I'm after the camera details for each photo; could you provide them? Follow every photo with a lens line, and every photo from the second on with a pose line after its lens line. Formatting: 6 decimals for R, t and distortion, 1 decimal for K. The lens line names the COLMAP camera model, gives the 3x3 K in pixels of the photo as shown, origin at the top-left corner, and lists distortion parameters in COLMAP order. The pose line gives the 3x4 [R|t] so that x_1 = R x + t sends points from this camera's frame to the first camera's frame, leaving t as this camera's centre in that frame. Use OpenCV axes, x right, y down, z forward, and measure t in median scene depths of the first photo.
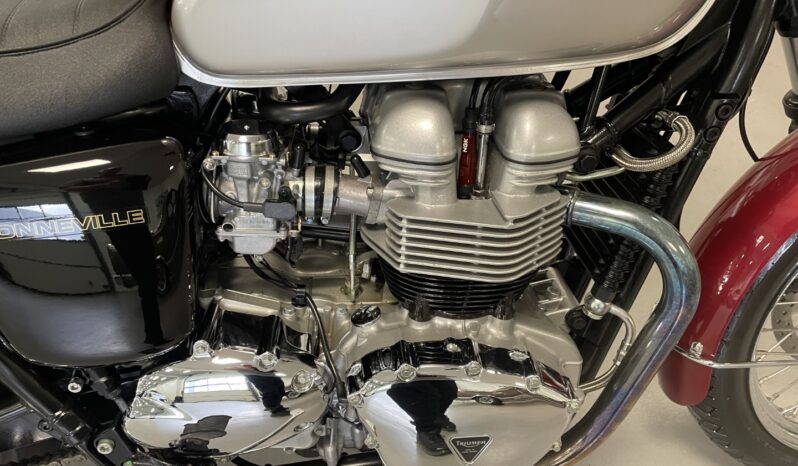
lens RADIAL K [[578.0, 0, 398.5], [0, 578.0, 234.4], [0, 0, 1]] dist [0.034446, -0.004309]
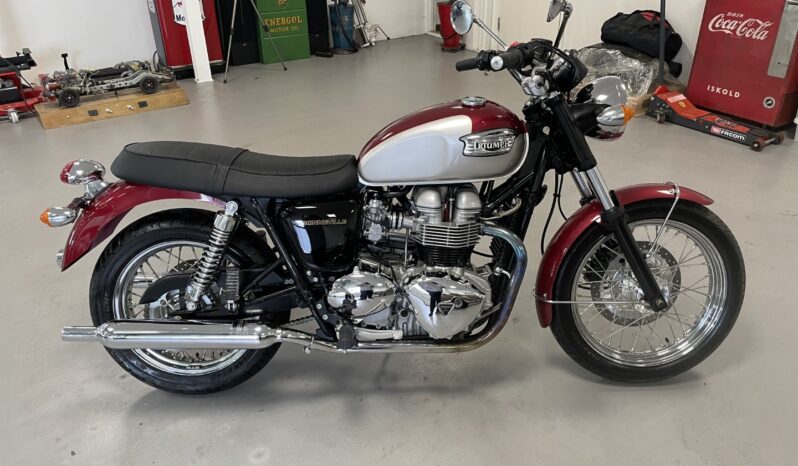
lens RADIAL K [[578.0, 0, 398.5], [0, 578.0, 234.4], [0, 0, 1]] dist [0.034446, -0.004309]
pose [[0.997492, 0.022657, -0.067053, 0.075544], [-0.035881, 0.978493, -0.203137, 0.629226], [0.061008, 0.205034, 0.976852, -1.978303]]
